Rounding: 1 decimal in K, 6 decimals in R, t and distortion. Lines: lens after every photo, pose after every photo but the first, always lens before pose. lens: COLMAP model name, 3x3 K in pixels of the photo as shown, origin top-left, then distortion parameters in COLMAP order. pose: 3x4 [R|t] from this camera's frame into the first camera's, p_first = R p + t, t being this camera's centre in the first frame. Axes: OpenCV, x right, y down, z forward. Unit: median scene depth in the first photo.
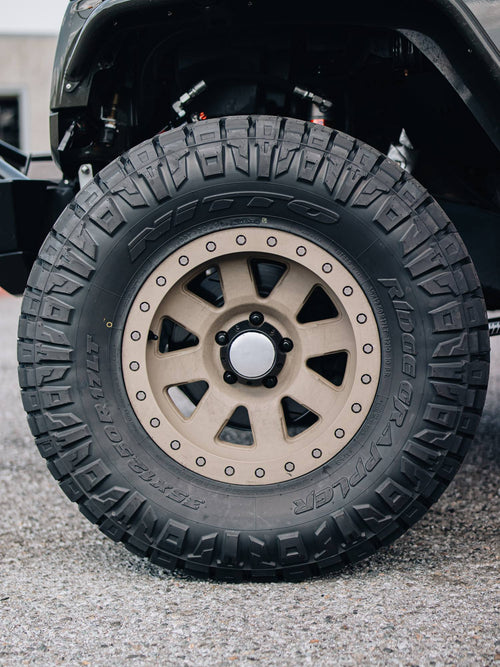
lens RADIAL K [[1235.6, 0, 246.2], [0, 1235.6, 331.3], [0, 0, 1]] dist [-0.034791, 0.000000]
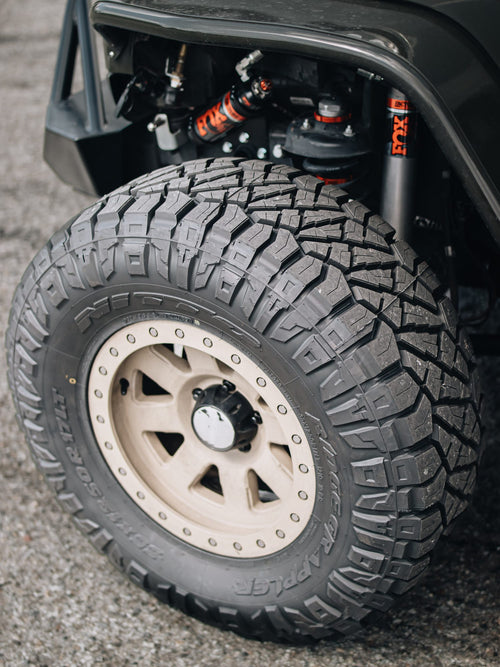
lens RADIAL K [[1235.6, 0, 247.2], [0, 1235.6, 332.7], [0, 0, 1]] dist [-0.034791, 0.000000]
pose [[0.873917, 0.201679, -0.442260, 0.445277], [0.009377, 0.902697, 0.430175, -0.468807], [0.485984, -0.380085, 0.786991, 0.304870]]
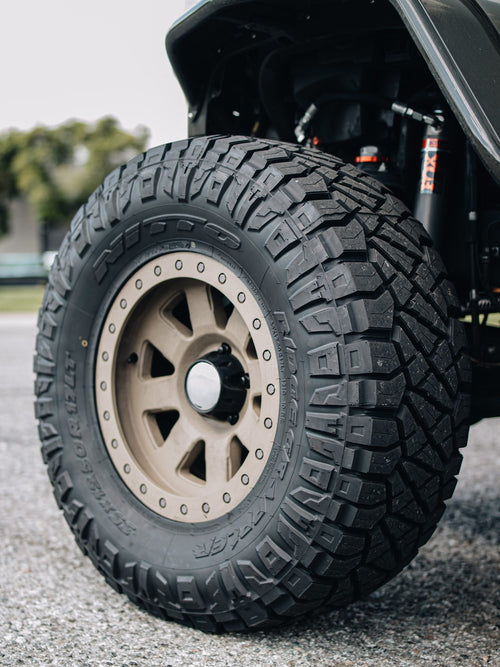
lens RADIAL K [[1235.6, 0, 238.4], [0, 1235.6, 356.4], [0, 0, 1]] dist [-0.034791, 0.000000]
pose [[0.744747, 0.073816, -0.663252, 0.676561], [-0.087997, 0.996048, 0.012046, -0.018574], [0.661520, 0.049393, 0.748299, 0.313736]]
